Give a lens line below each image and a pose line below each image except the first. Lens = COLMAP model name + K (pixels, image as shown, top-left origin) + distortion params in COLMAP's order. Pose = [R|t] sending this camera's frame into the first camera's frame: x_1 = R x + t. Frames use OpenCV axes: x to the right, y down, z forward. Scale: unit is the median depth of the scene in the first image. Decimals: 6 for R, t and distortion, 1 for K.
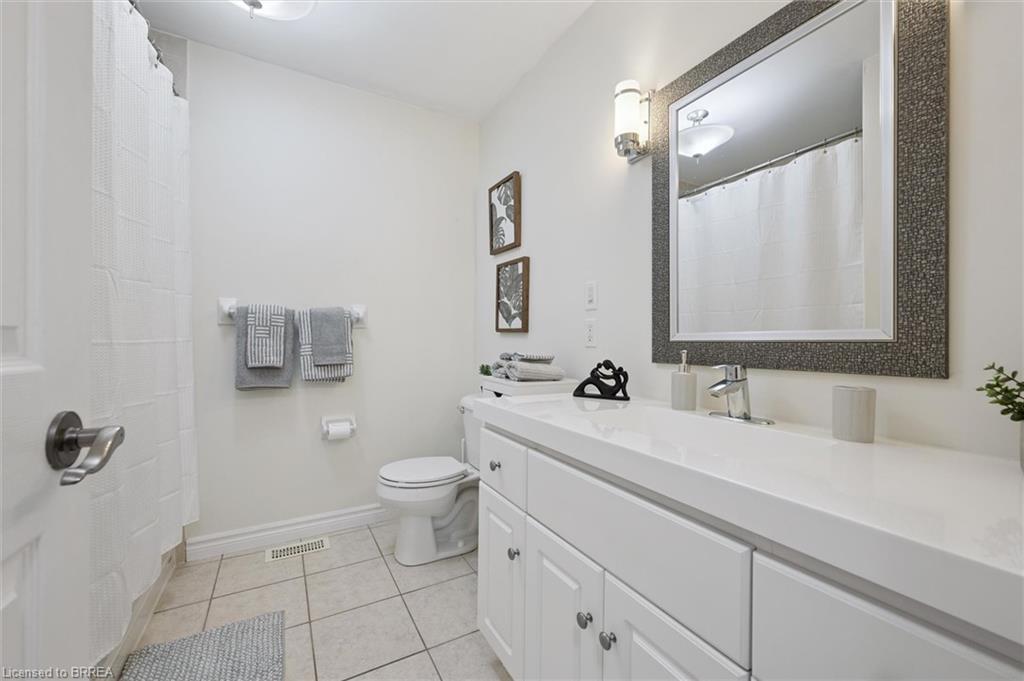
lens RADIAL K [[406.5, 0, 511.4], [0, 406.5, 340.3], [0, 0, 1]] dist [-0.004494, -0.000125]
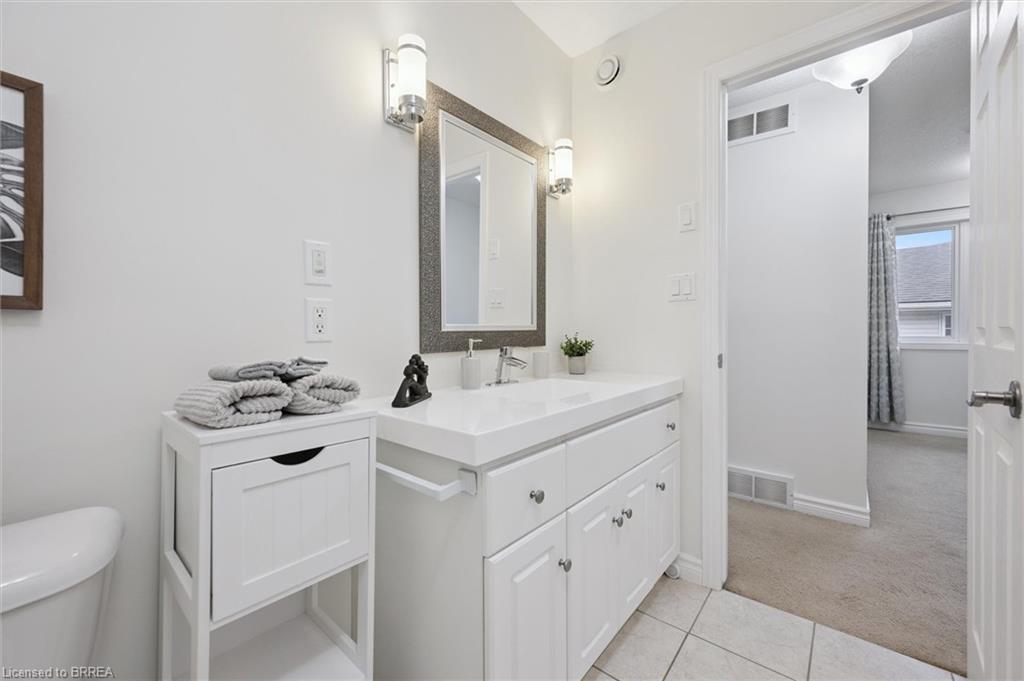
lens RADIAL K [[406.5, 0, 510.7], [0, 406.5, 332.2], [0, 0, 1]] dist [-0.004494, -0.000125]
pose [[-0.347271, -0.013623, 0.937666, -0.730550], [-0.002769, 0.999905, 0.013502, -0.011313], [-0.937761, 0.002092, -0.347276, 1.295293]]
